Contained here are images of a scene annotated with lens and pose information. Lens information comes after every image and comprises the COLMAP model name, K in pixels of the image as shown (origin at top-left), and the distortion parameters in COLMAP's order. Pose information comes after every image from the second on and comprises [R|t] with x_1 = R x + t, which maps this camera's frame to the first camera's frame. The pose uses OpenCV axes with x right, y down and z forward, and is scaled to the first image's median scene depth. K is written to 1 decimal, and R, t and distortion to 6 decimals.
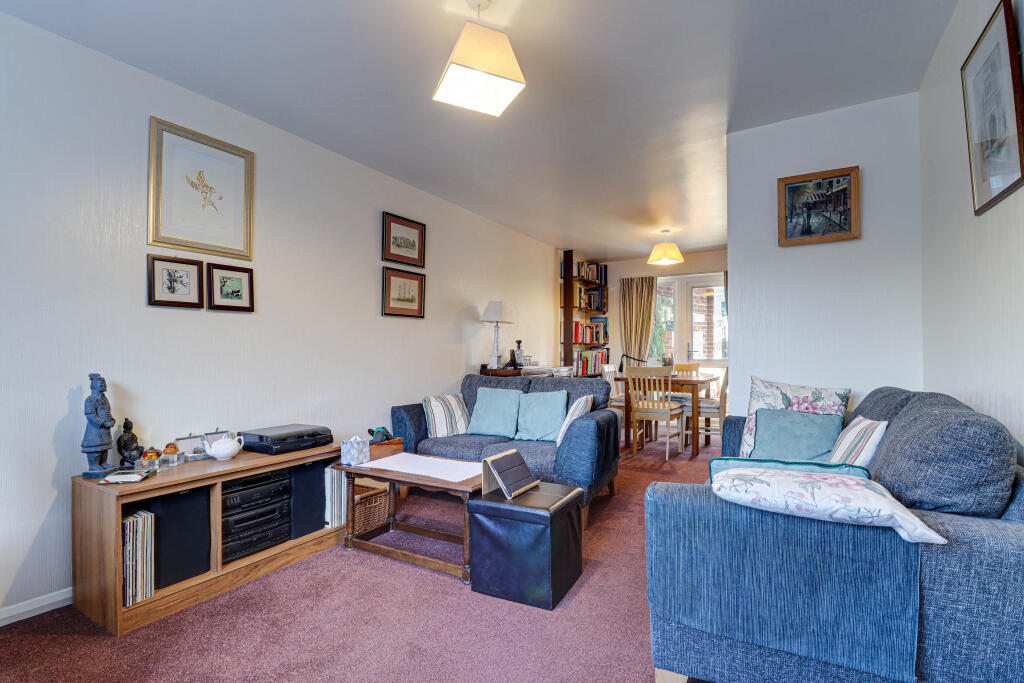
lens RADIAL K [[489.4, 0, 507.9], [0, 489.4, 347.4], [0, 0, 1]] dist [-0.003631, -0.001255]
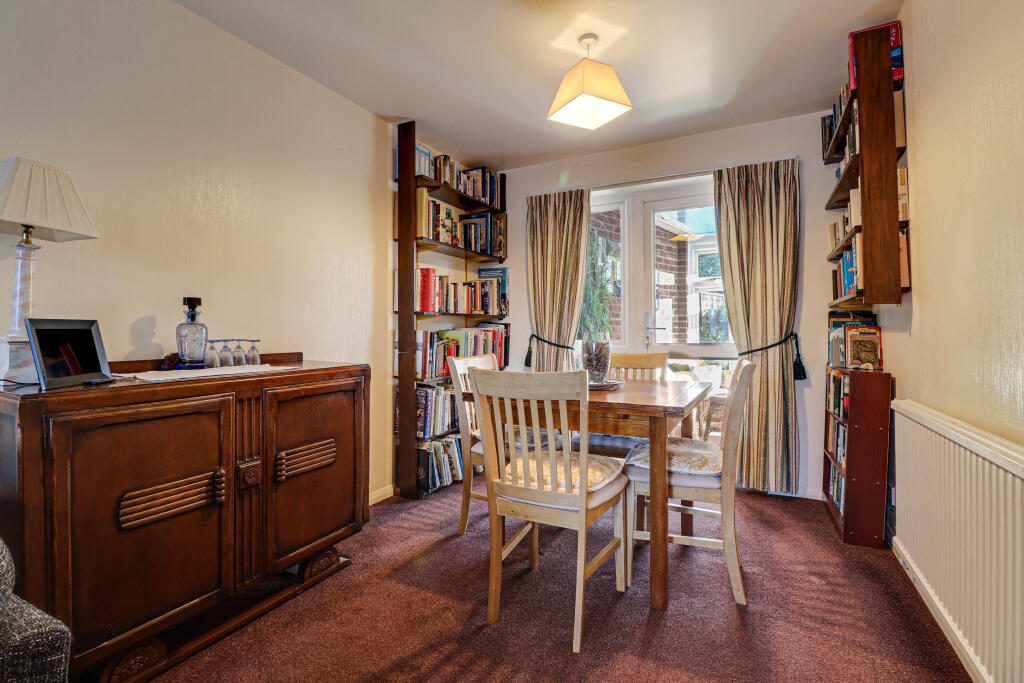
lens RADIAL K [[489.4, 0, 514.6], [0, 489.4, 334.9], [0, 0, 1]] dist [-0.003631, -0.001255]
pose [[0.997184, -0.005729, 0.074777, 0.178519], [0.004759, 0.999902, 0.013147, 0.007568], [-0.074845, -0.012754, 0.997114, 0.462510]]
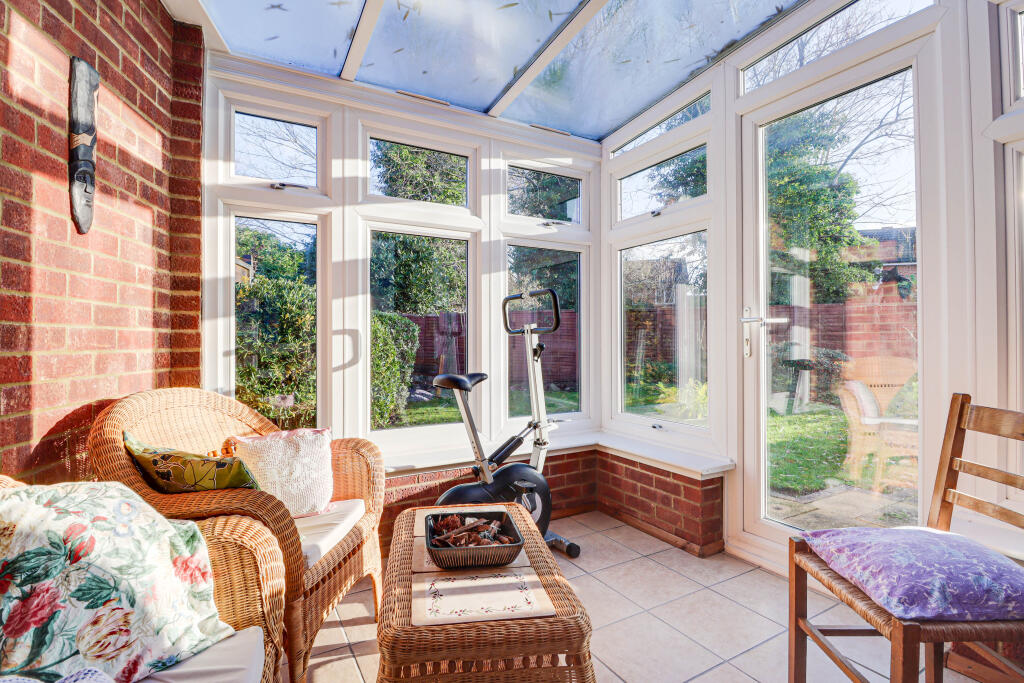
lens RADIAL K [[489.4, 0, 512.6], [0, 489.4, 339.8], [0, 0, 1]] dist [-0.003631, -0.001255]
pose [[0.497721, 0.004667, 0.867324, 0.393704], [-0.009866, 0.999951, 0.000281, 0.021208], [-0.867281, -0.008697, 0.497743, 1.010520]]
